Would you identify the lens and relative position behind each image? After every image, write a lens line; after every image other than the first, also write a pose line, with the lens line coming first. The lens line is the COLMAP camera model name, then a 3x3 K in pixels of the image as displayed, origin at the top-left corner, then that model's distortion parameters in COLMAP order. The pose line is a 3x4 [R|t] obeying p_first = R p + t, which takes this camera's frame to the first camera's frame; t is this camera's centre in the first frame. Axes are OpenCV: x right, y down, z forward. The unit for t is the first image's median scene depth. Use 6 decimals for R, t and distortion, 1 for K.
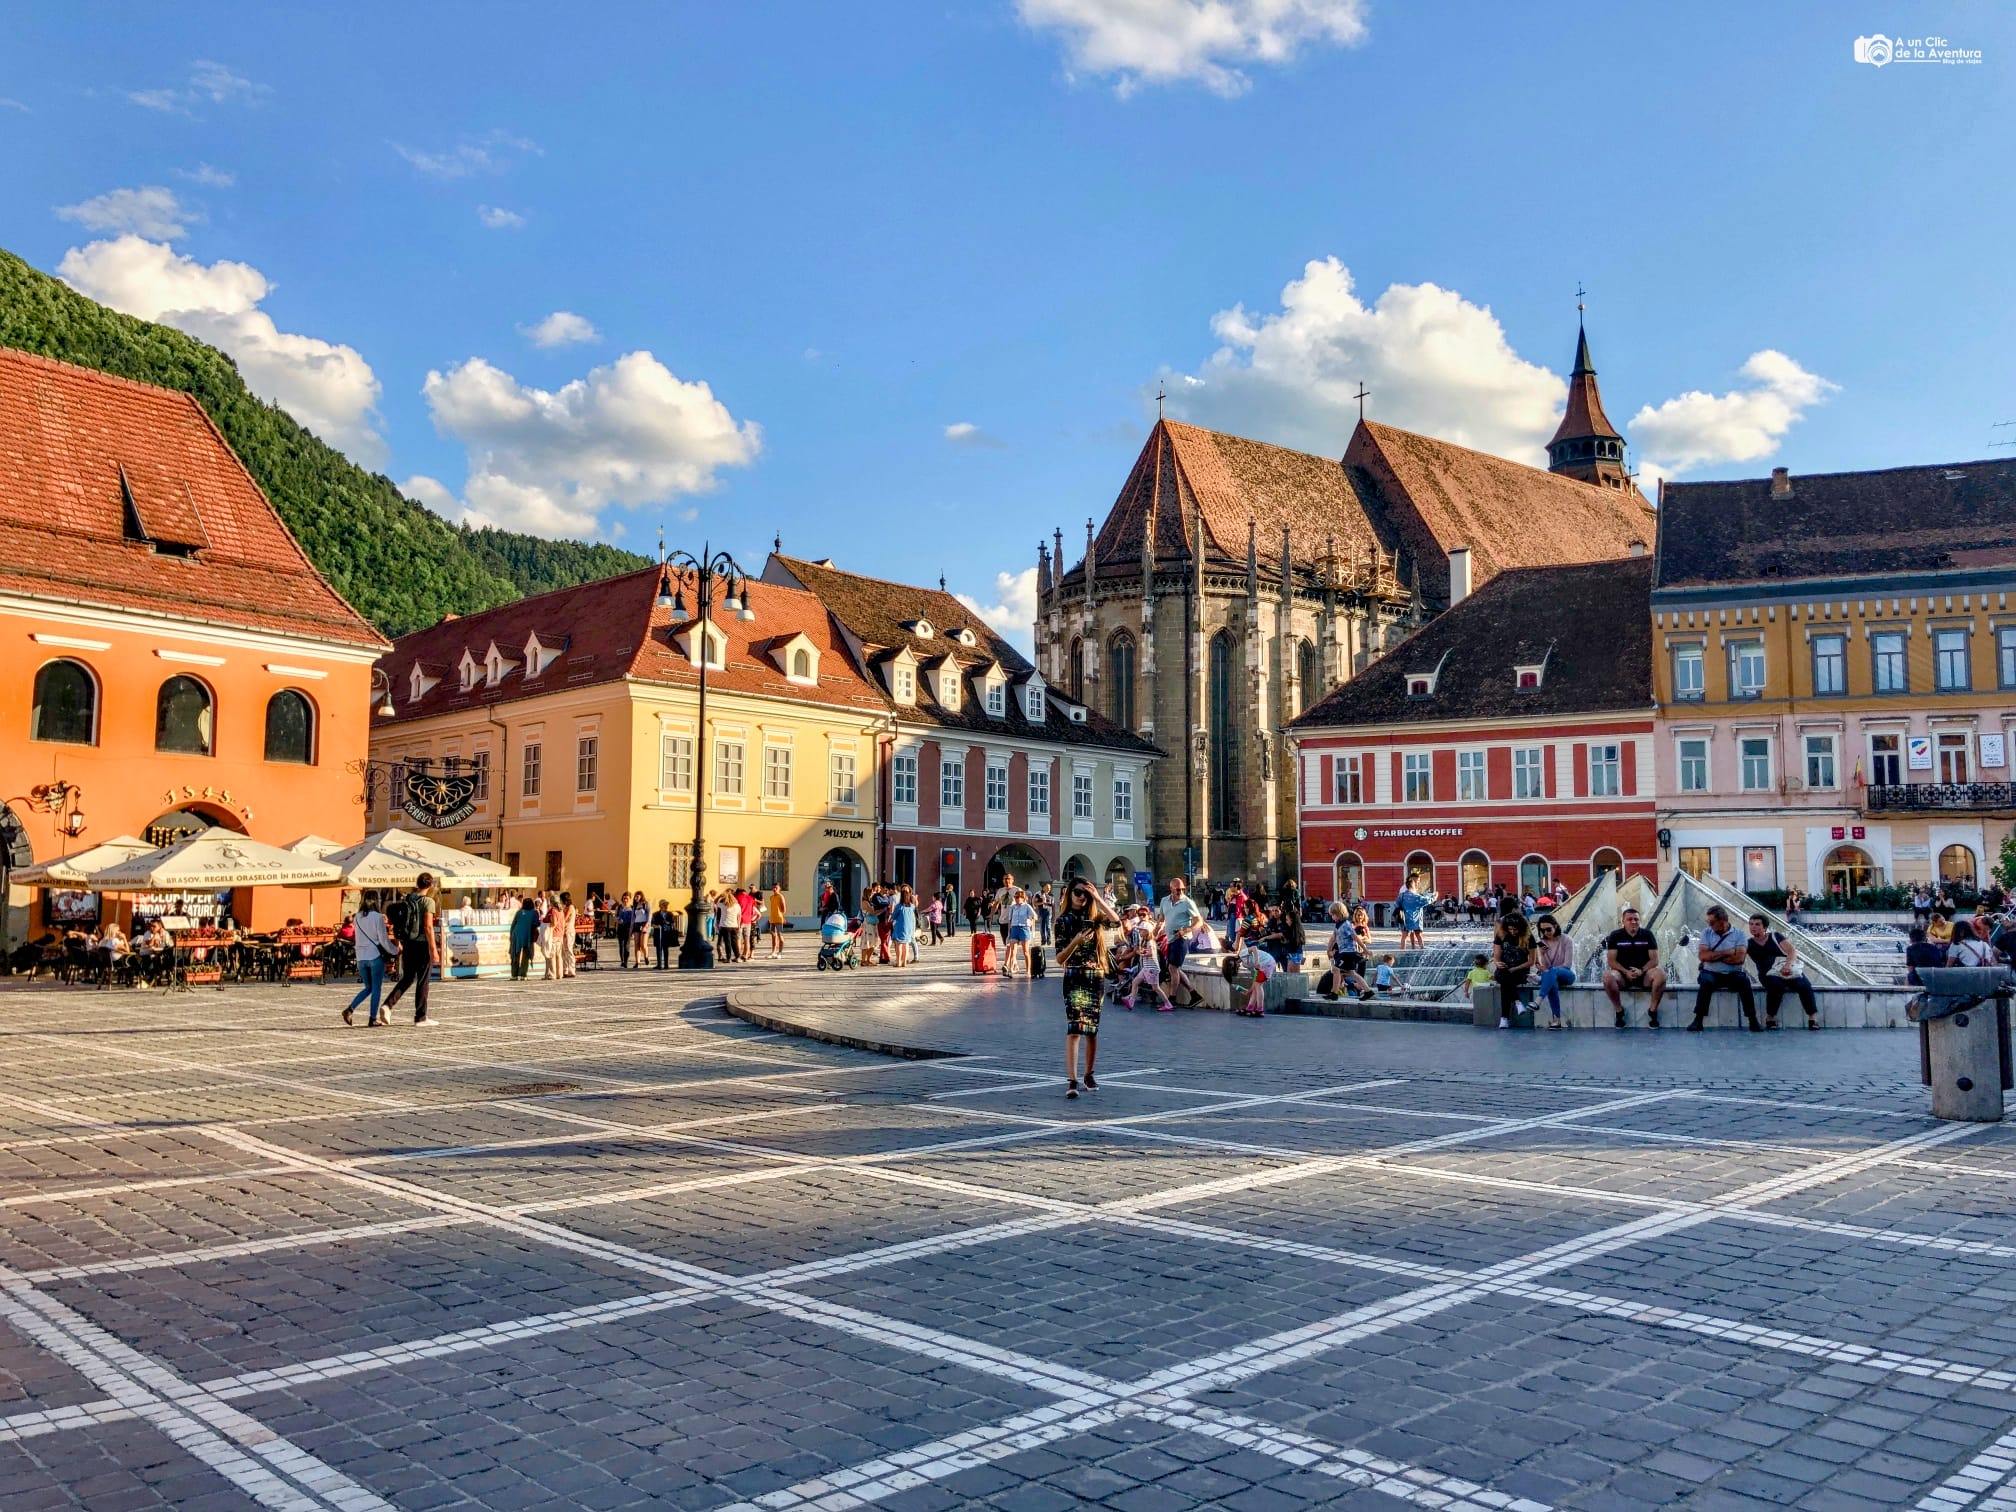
lens RADIAL K [[1596.9, 0, 1008.0], [0, 1596.9, 756.0], [0, 0, 1]] dist [0.001135, 0.009741]
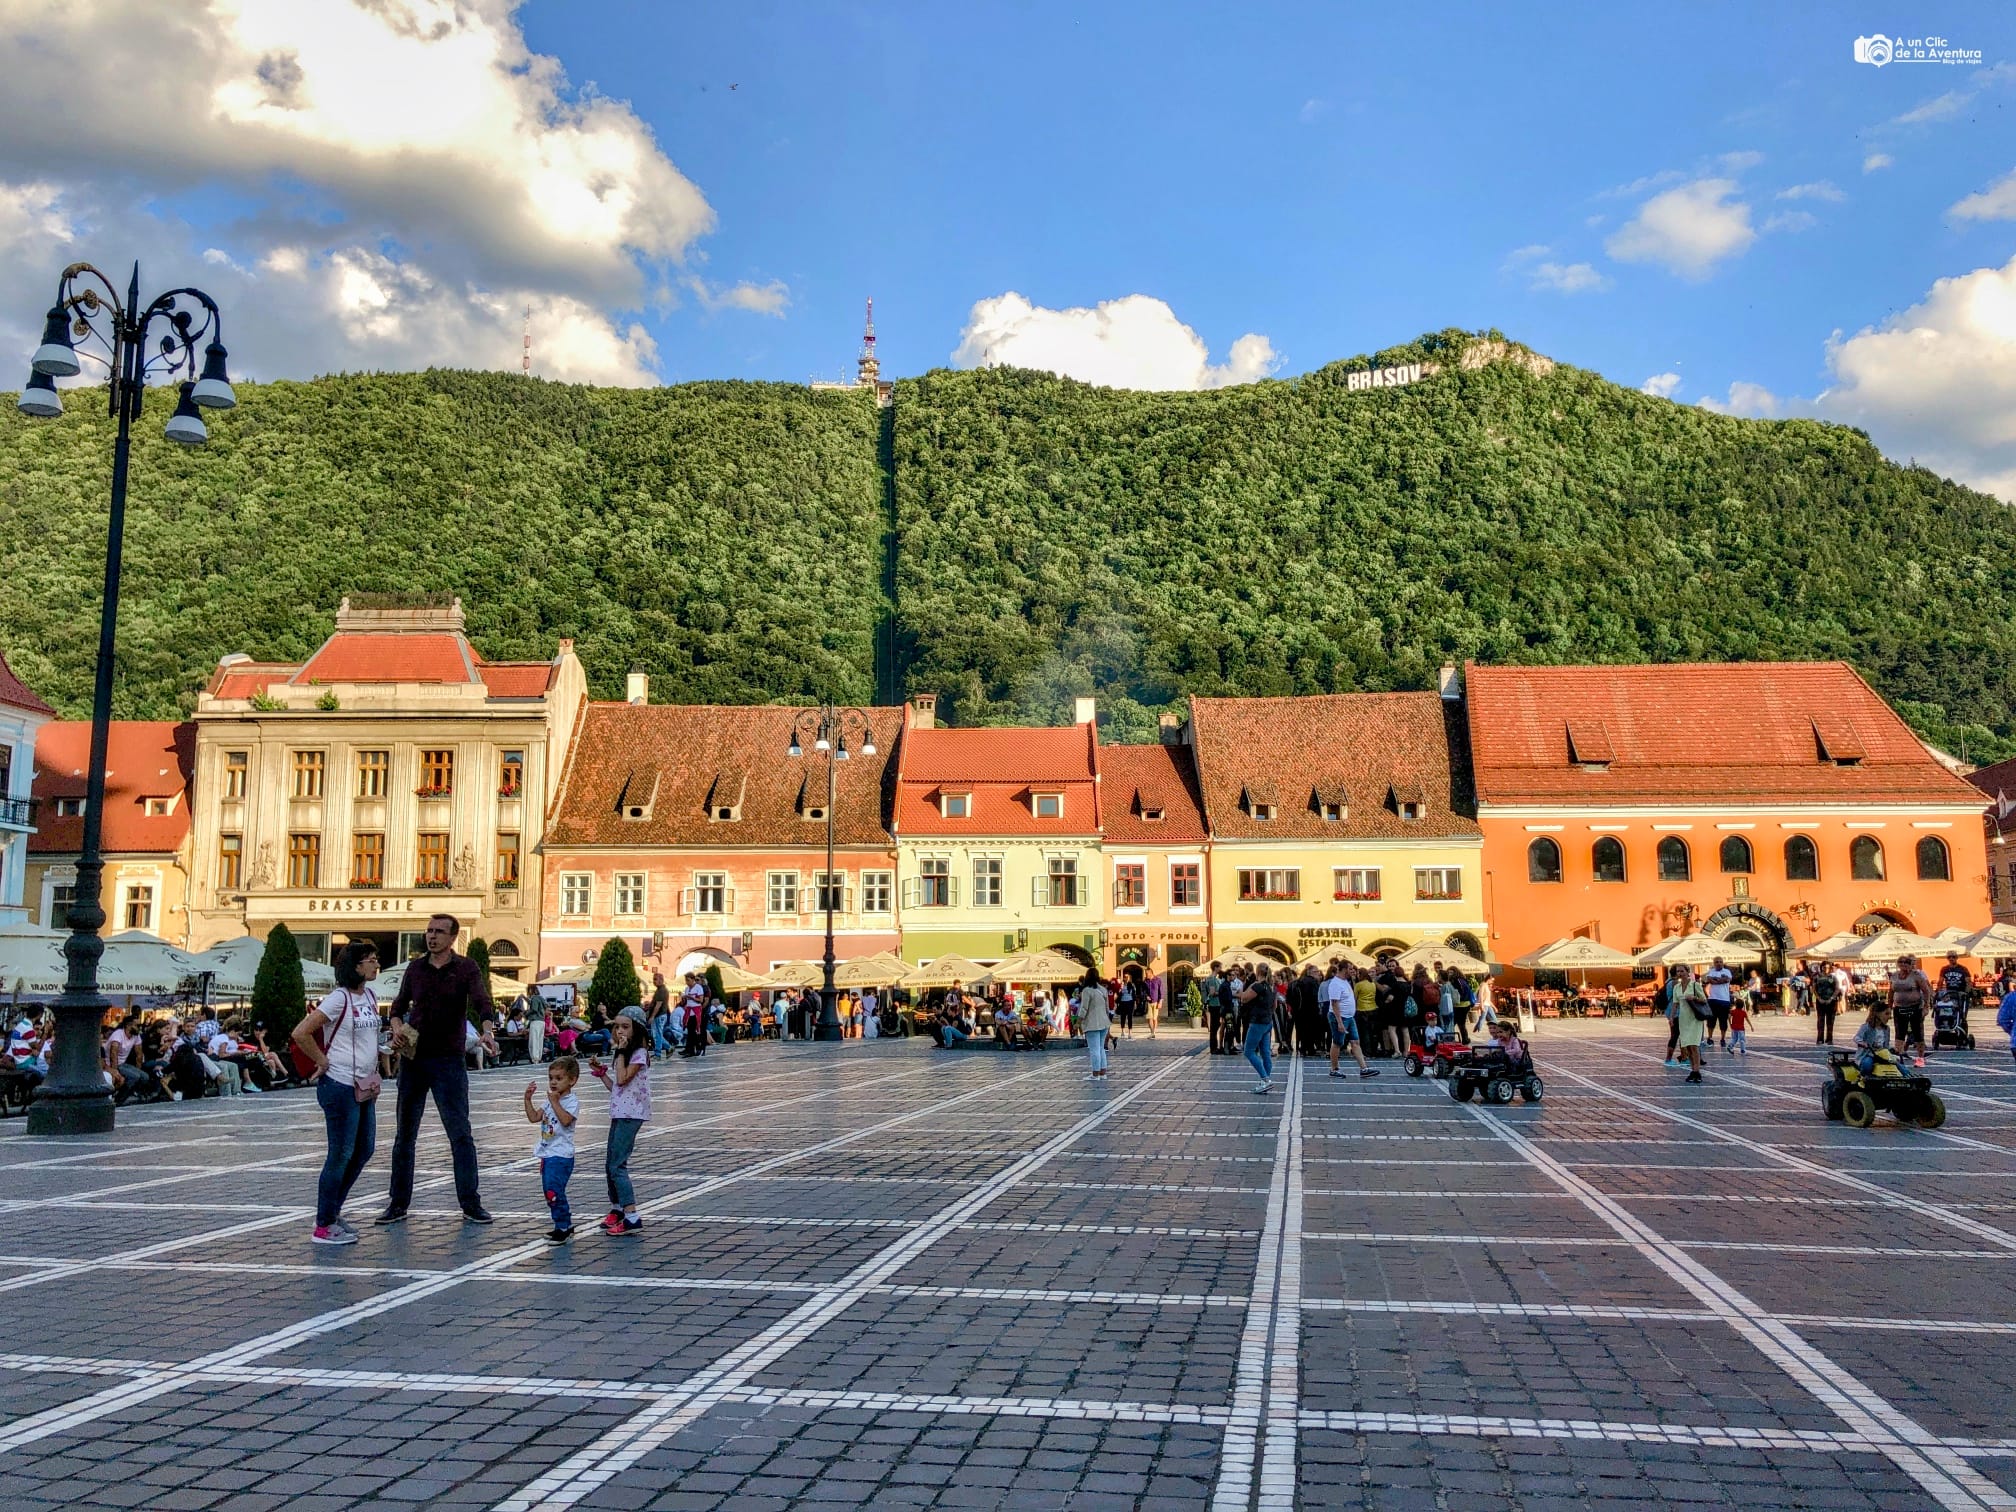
lens RADIAL K [[1596.9, 0, 1008.0], [0, 1596.9, 756.0], [0, 0, 1]] dist [0.001135, 0.009741]
pose [[0.562962, -0.116546, -0.818224, 0.379839], [0.084443, 0.992938, -0.083332, -0.068304], [0.822157, -0.022180, 0.568828, -0.724403]]
